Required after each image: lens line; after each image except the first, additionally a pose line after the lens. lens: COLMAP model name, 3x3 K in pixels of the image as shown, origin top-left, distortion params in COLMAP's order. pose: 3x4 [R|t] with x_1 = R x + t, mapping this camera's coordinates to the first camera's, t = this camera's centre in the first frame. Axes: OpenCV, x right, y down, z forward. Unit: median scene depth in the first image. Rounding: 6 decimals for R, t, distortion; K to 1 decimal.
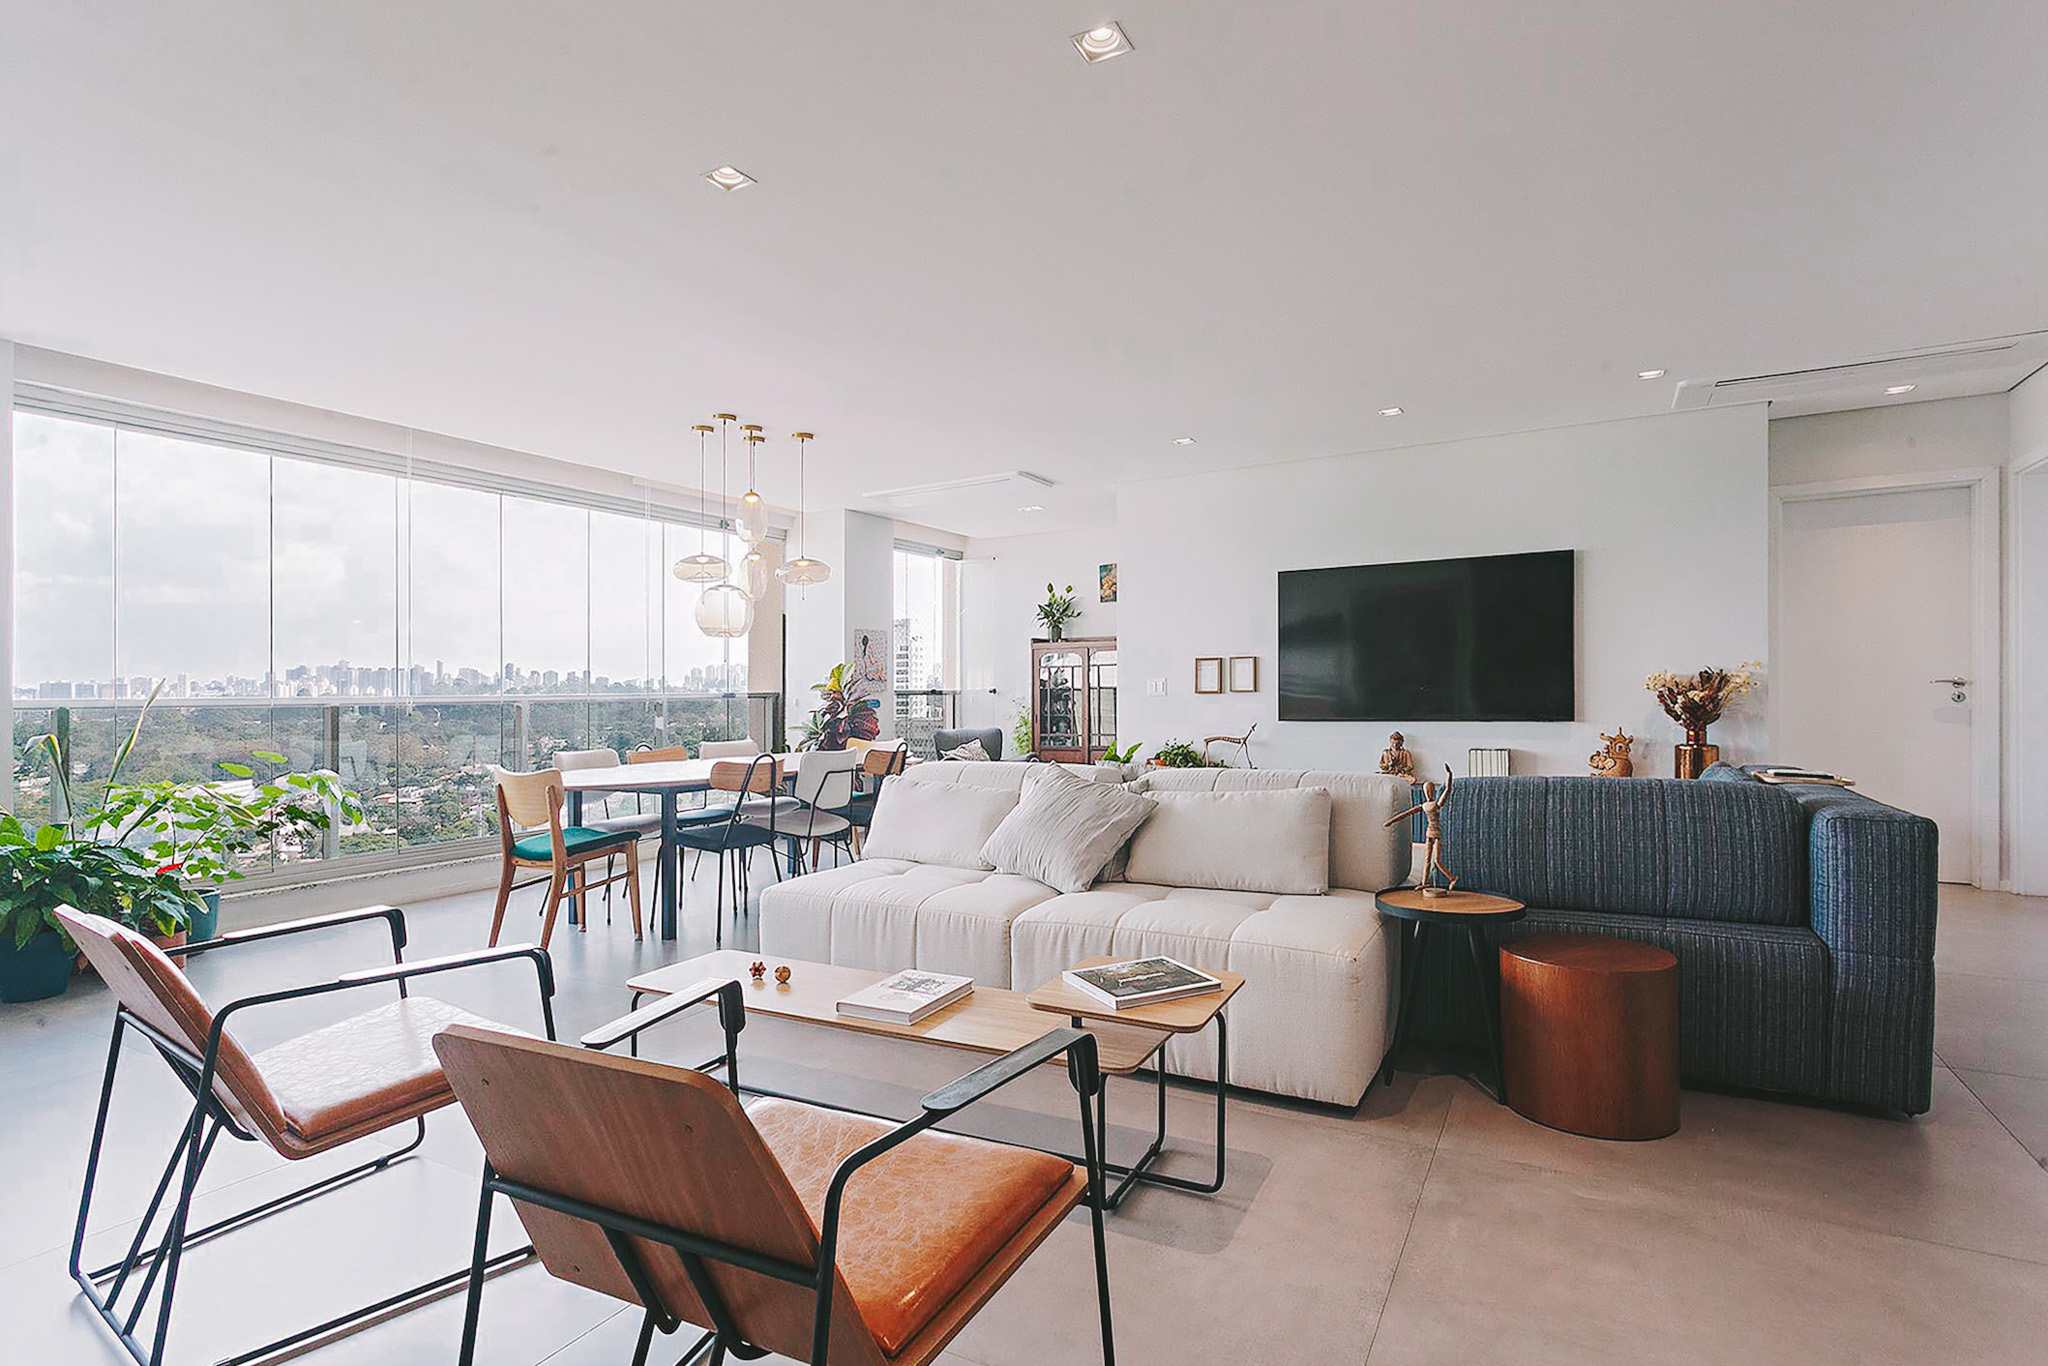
lens RADIAL K [[967.0, 0, 1021.9], [0, 967.0, 688.2], [0, 0, 1]] dist [-0.000199, 0.000153]
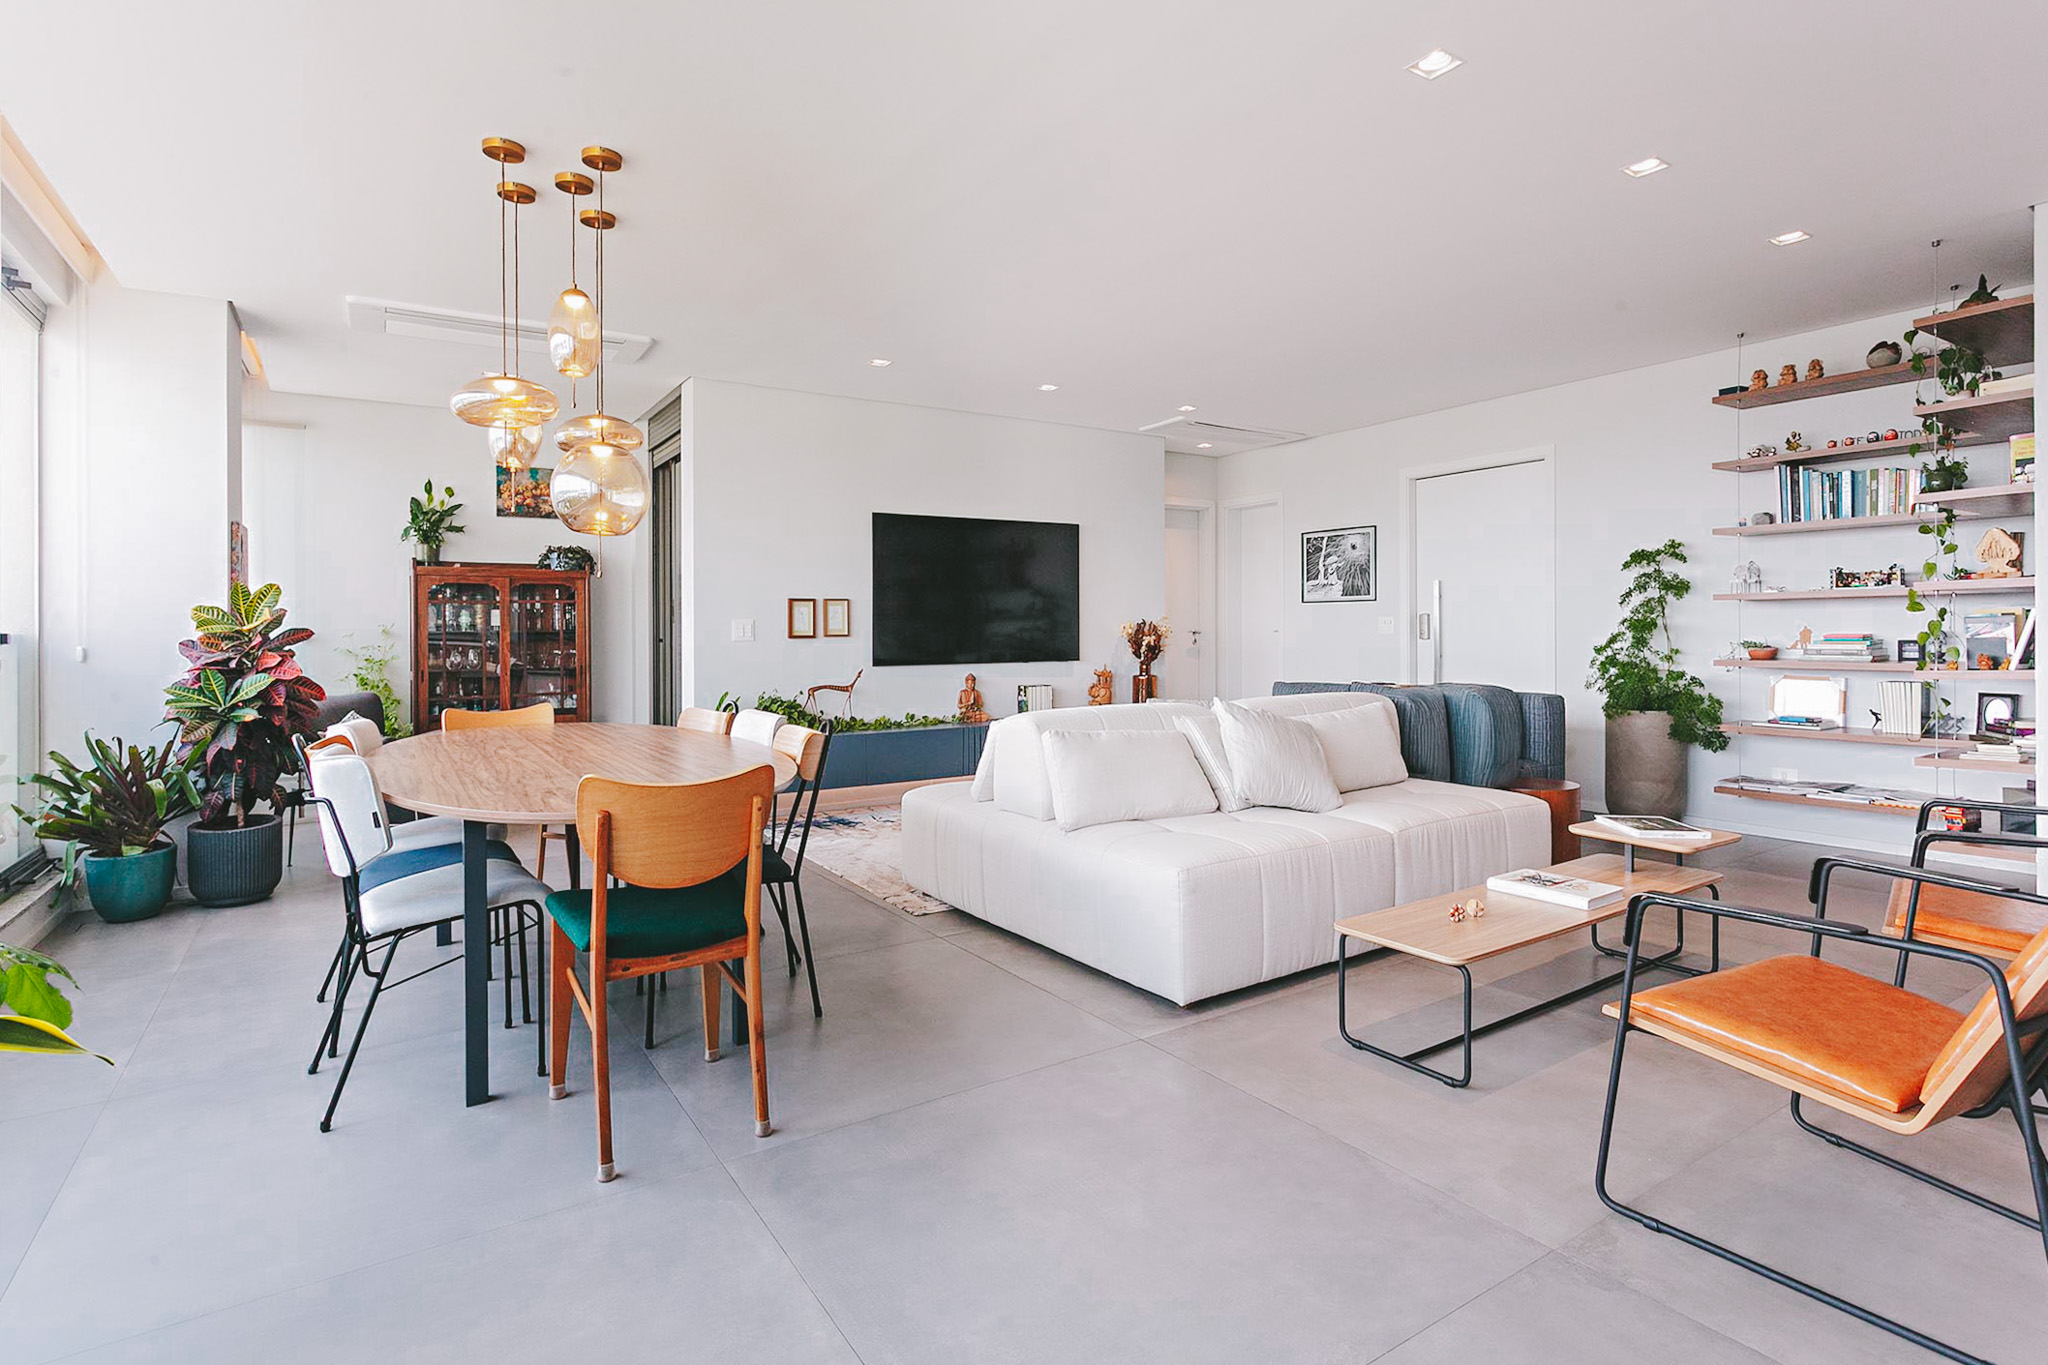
lens RADIAL K [[993.0, 0, 1023.1], [0, 993.0, 629.3], [0, 0, 1]] dist [-0.000336, 0.000427]
pose [[0.505710, 0.010543, 0.862639, -0.531137], [-0.005869, 0.999944, -0.008781, 0.004595], [-0.862684, -0.000622, 0.505743, 0.375372]]
